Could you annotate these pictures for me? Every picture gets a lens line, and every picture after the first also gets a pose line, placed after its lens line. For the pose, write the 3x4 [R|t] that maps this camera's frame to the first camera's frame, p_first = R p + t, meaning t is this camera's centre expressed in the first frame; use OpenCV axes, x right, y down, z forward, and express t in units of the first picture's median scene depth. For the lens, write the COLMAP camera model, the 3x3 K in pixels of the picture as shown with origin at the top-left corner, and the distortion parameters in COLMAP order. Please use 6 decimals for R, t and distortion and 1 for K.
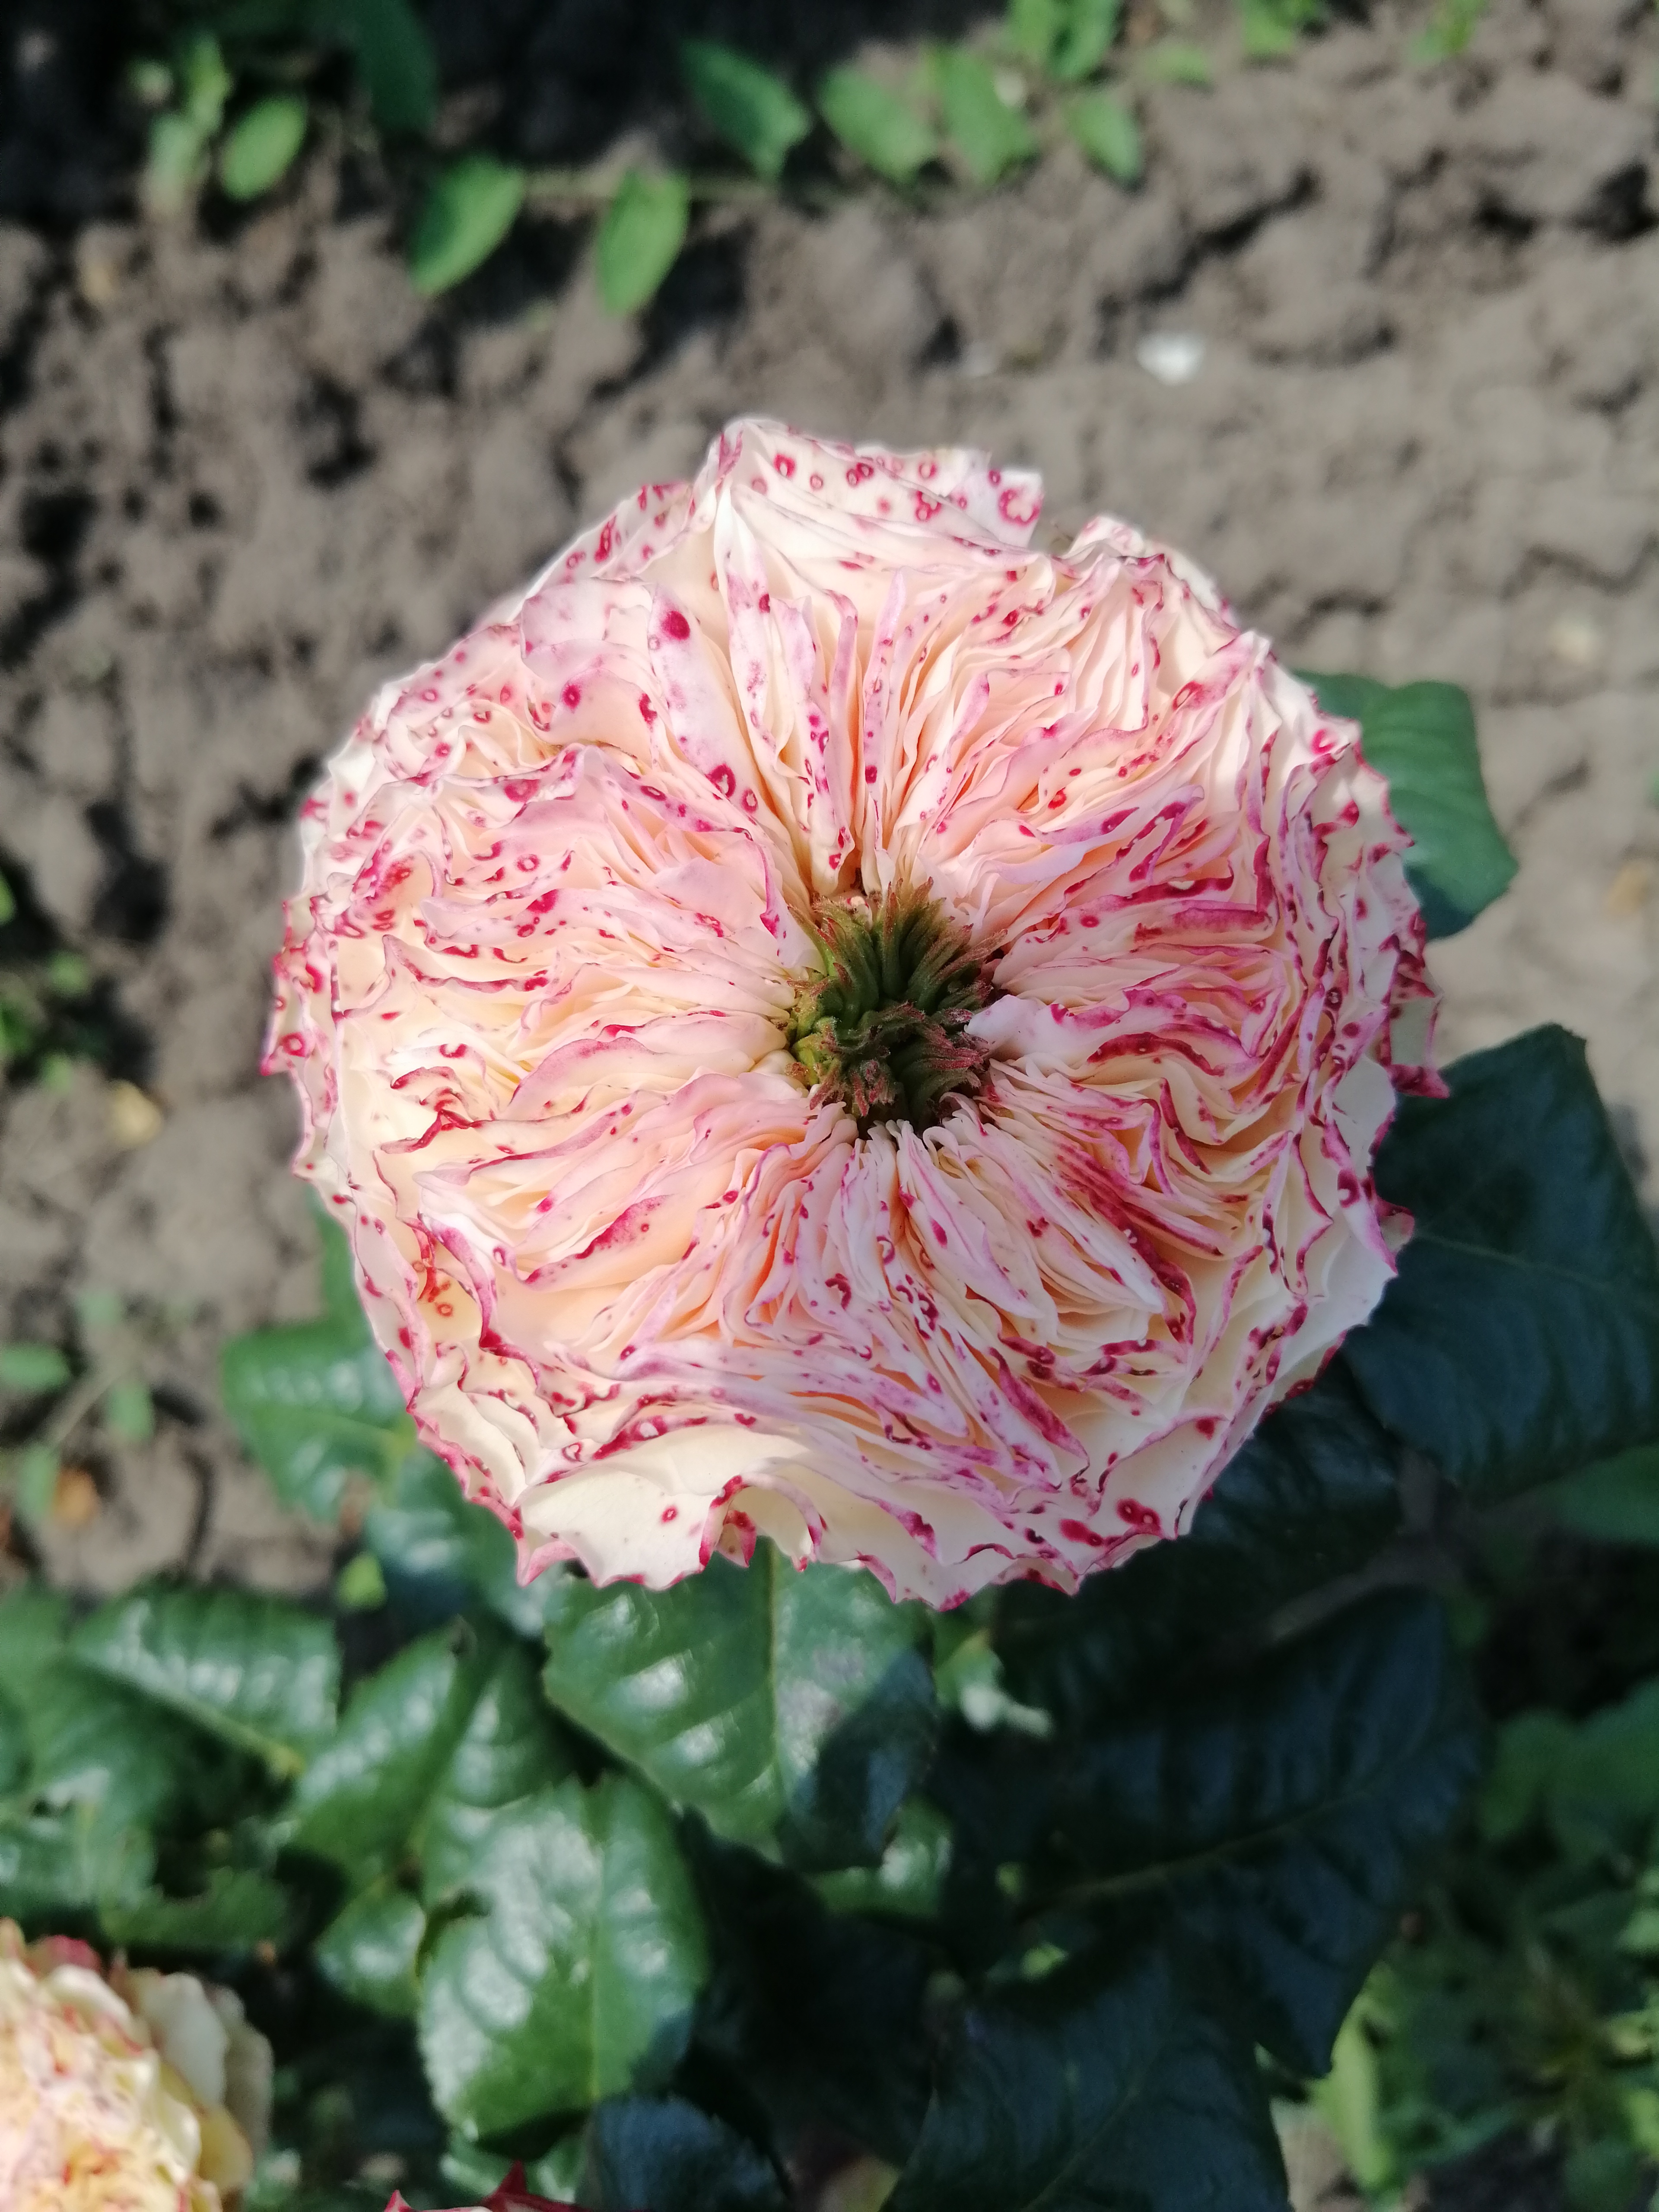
lens RADIAL K [[1751.8, 0, 853.6], [0, 1751.8, 1105.5], [0, 0, 1]] dist [-0.046557, 0.004652]
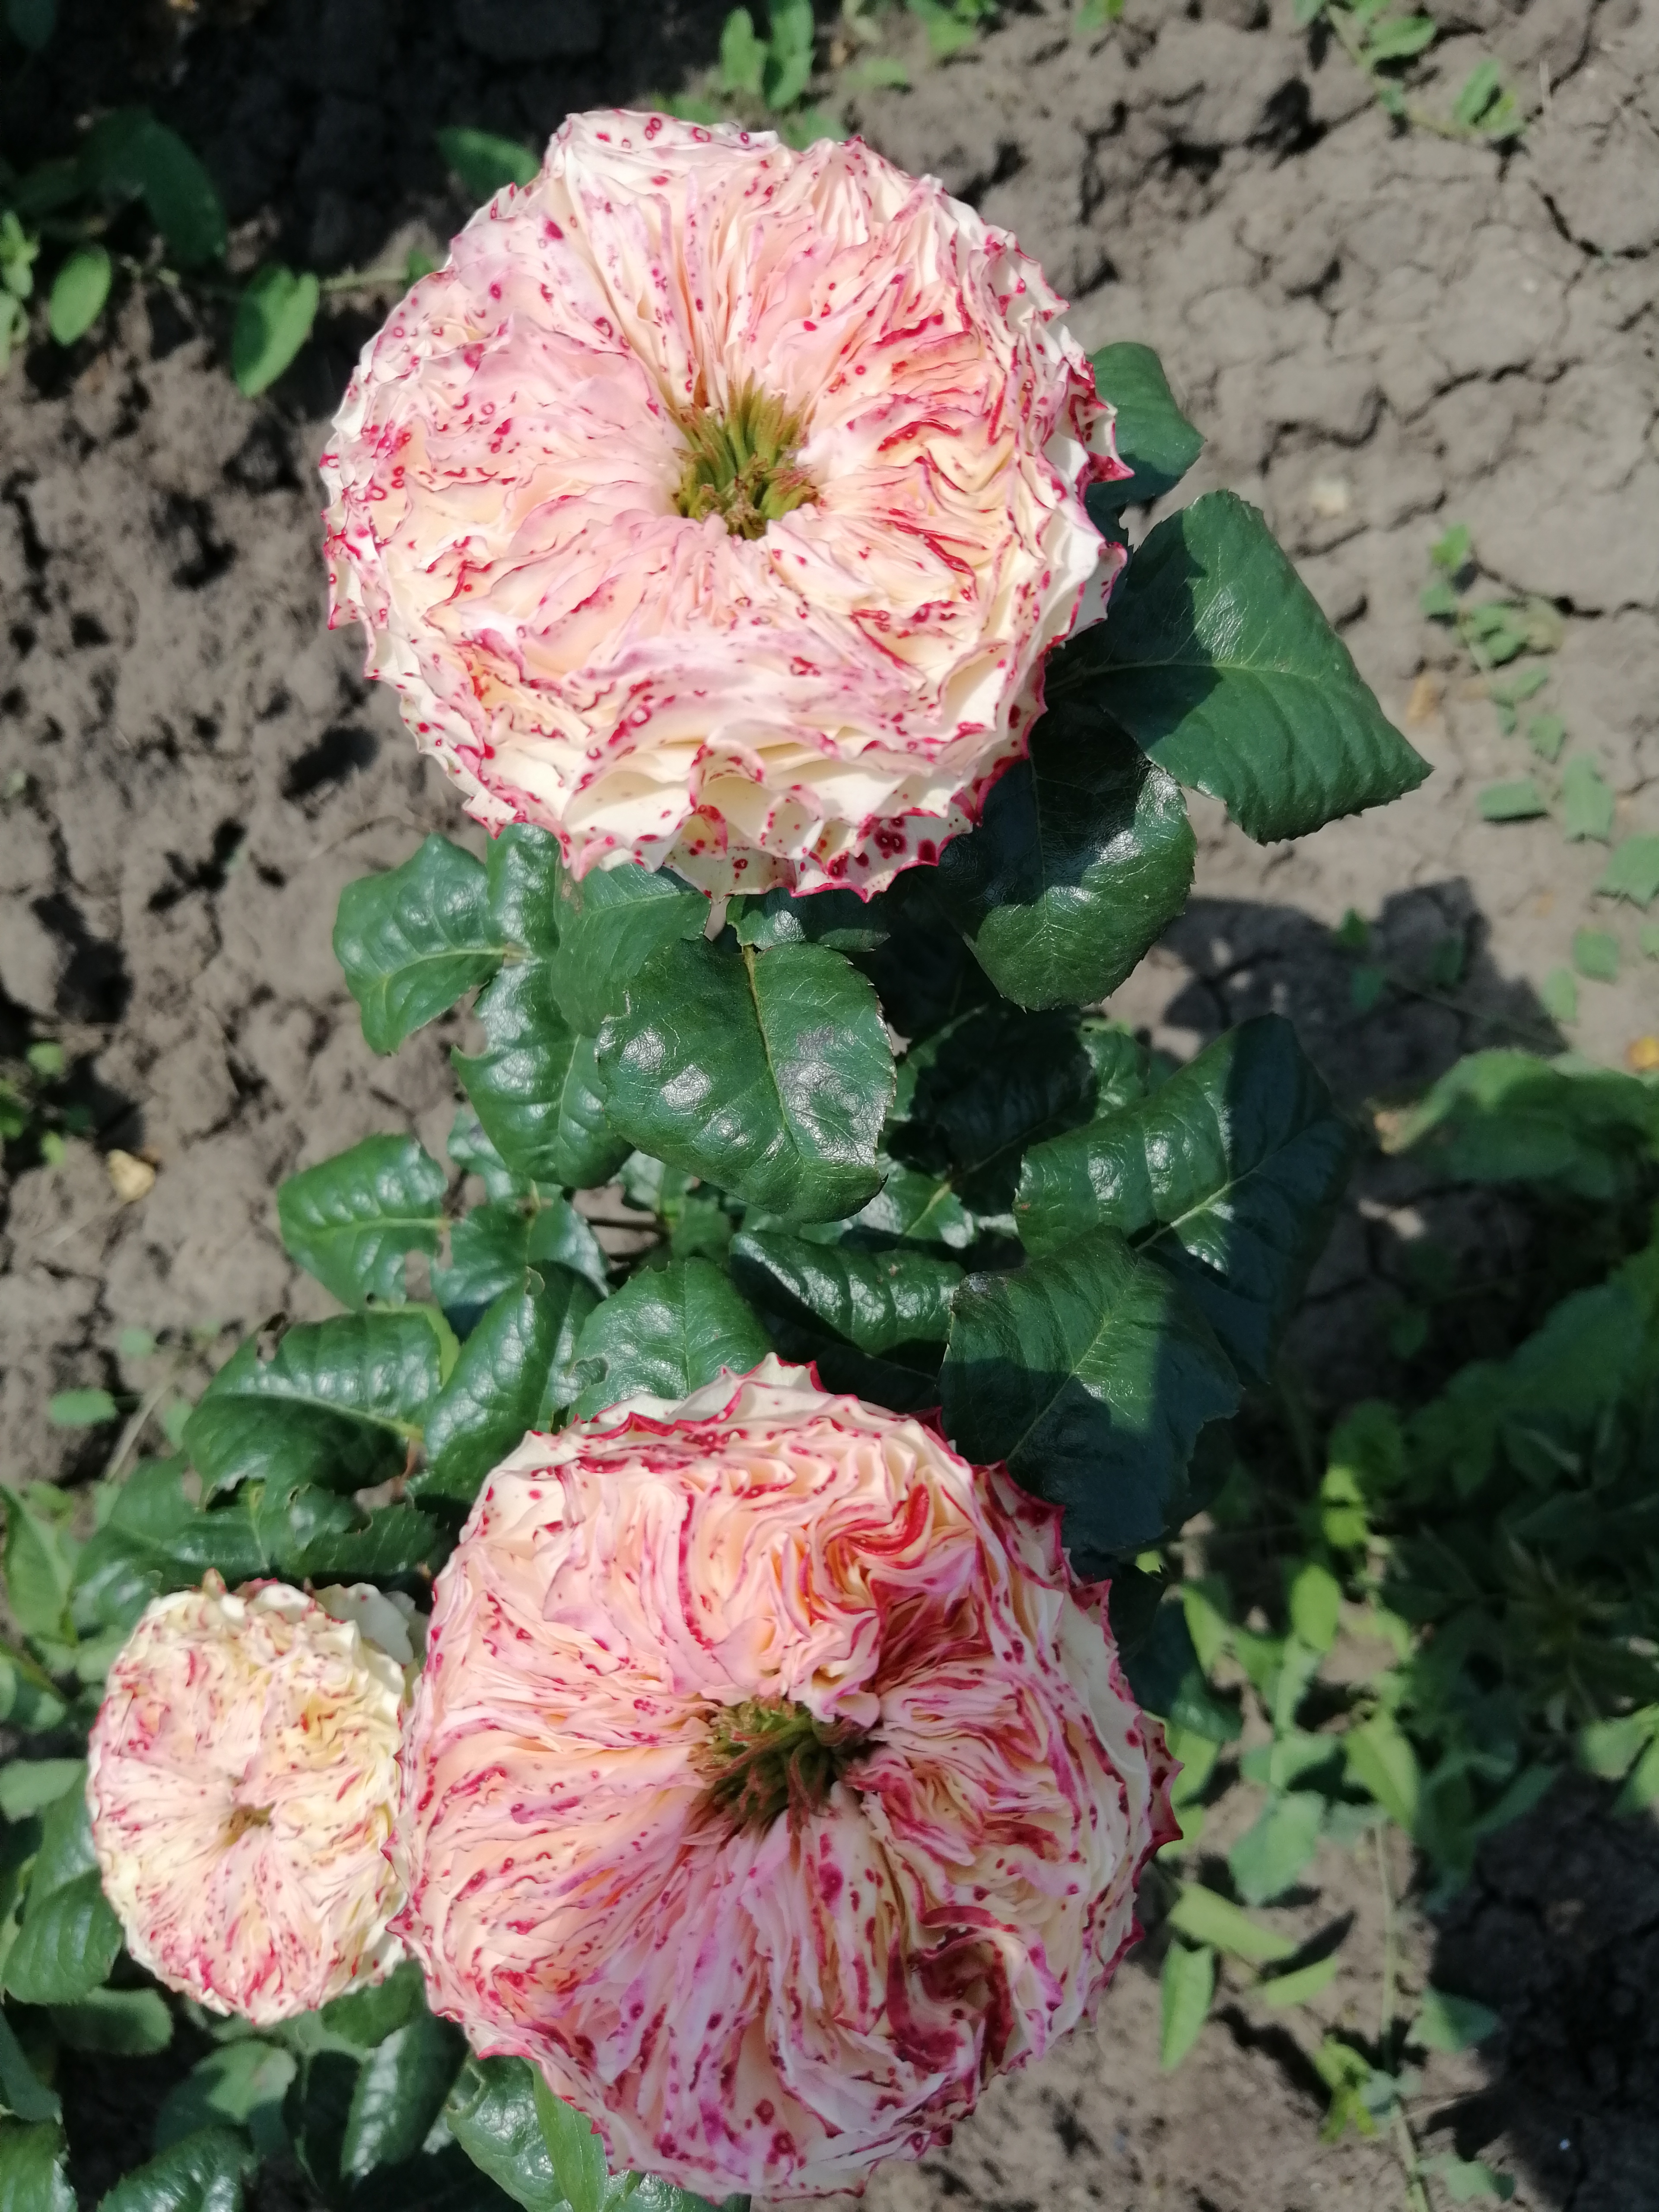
lens RADIAL K [[1720.4, 0, 828.7], [0, 1720.4, 1106.7], [0, 0, 1]] dist [-0.029443, 0.002521]
pose [[0.978696, -0.203220, 0.029258, -0.031551], [0.204340, 0.977978, -0.042471, 0.279503], [-0.019983, 0.047545, 0.998669, -0.218597]]
